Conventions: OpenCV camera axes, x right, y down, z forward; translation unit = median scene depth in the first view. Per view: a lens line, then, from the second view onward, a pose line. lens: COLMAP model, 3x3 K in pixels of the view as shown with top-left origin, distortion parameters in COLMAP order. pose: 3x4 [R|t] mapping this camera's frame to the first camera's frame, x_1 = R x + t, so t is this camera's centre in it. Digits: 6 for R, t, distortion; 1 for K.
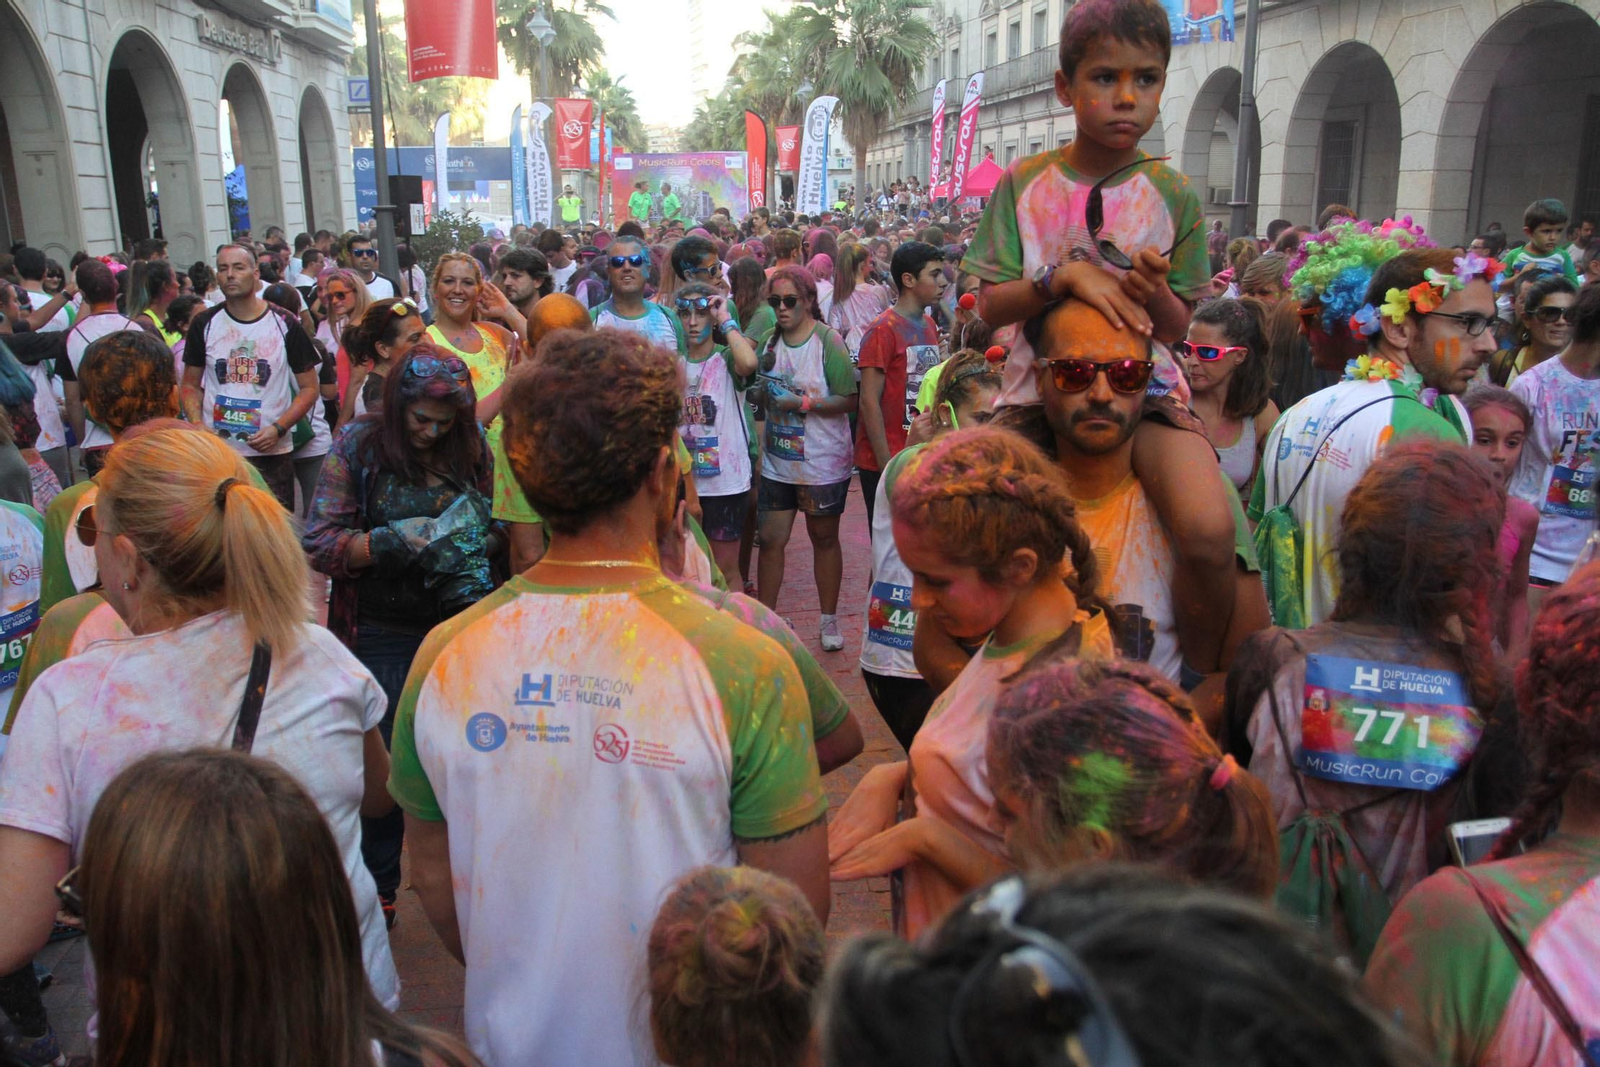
lens RADIAL K [[1254.1, 0, 796.4], [0, 1254.1, 536.4], [0, 0, 1]] dist [-0.089253, 0.053704]
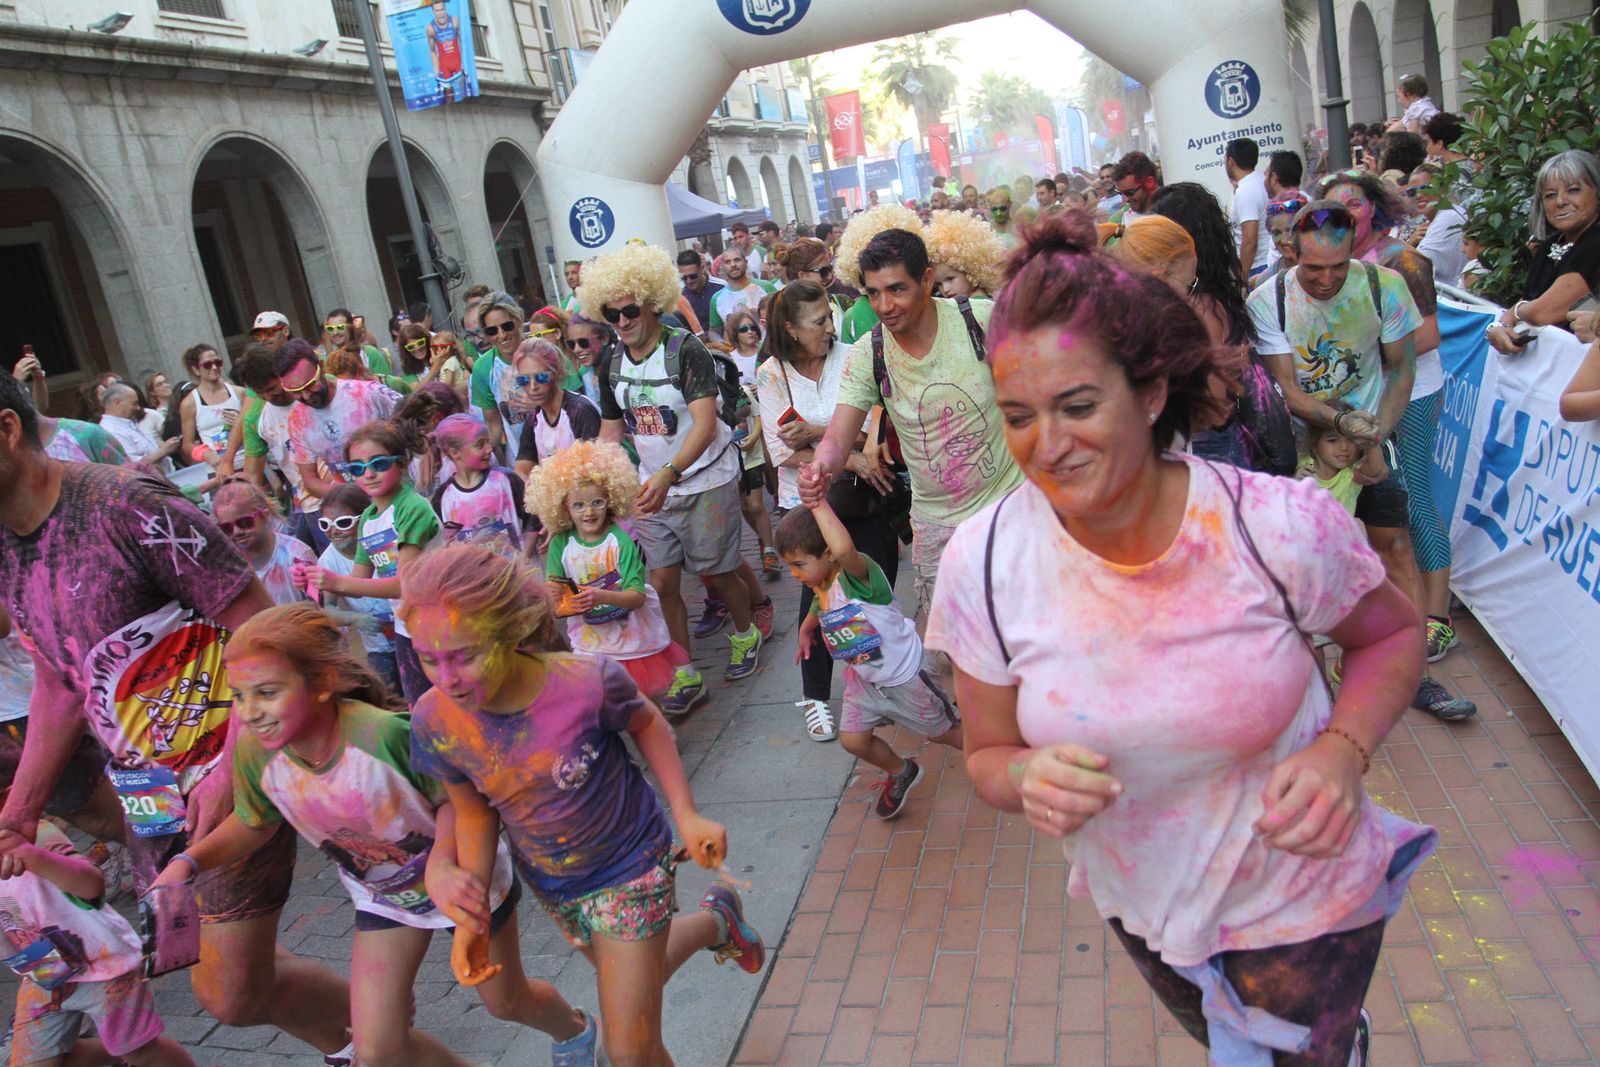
lens RADIAL K [[1254.1, 0, 796.4], [0, 1254.1, 536.4], [0, 0, 1]] dist [-0.089253, 0.053704]
pose [[0.927393, -0.076365, -0.366212, 0.226160], [0.085170, 0.996335, 0.007922, 0.174804], [0.364265, -0.038537, 0.930498, -0.669913]]
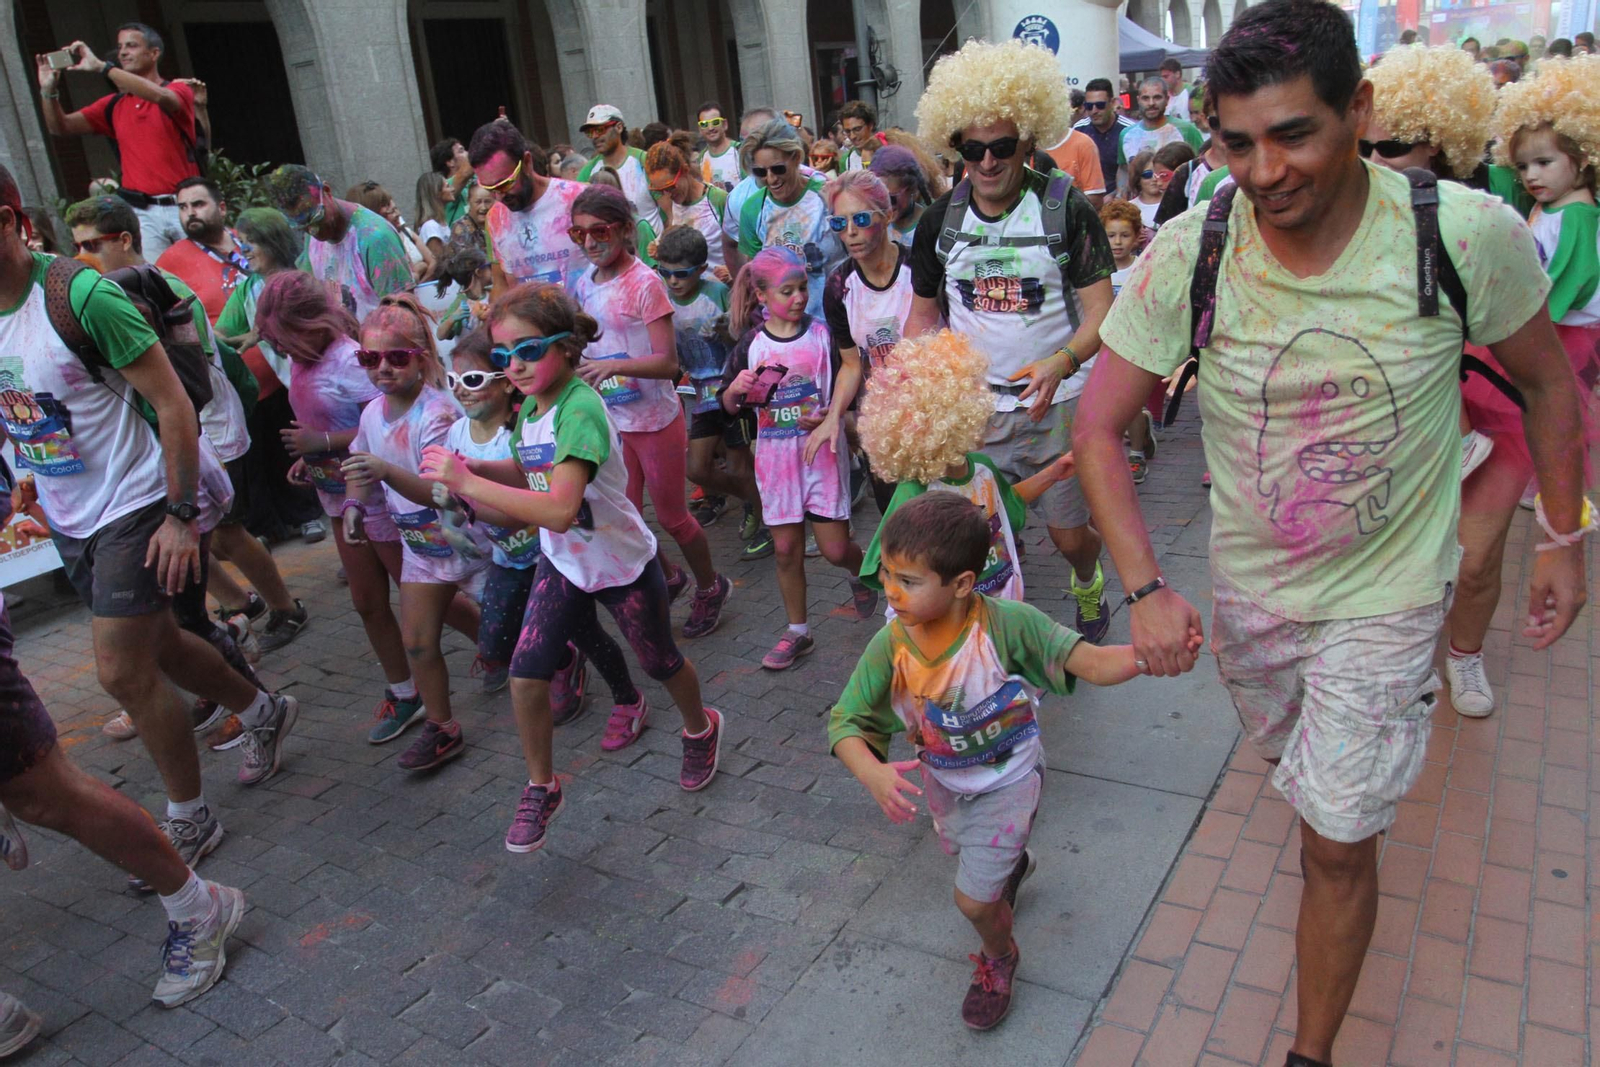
lens RADIAL K [[1254.0, 0, 800.0], [0, 1254.0, 533.5], [0, 0, 1]] dist [-0.081182, 0.039693]
pose [[0.790428, 0.126905, -0.599265, 0.213746], [-0.062722, 0.989930, 0.126906, 0.178453], [0.609336, -0.062723, 0.790428, -0.672915]]
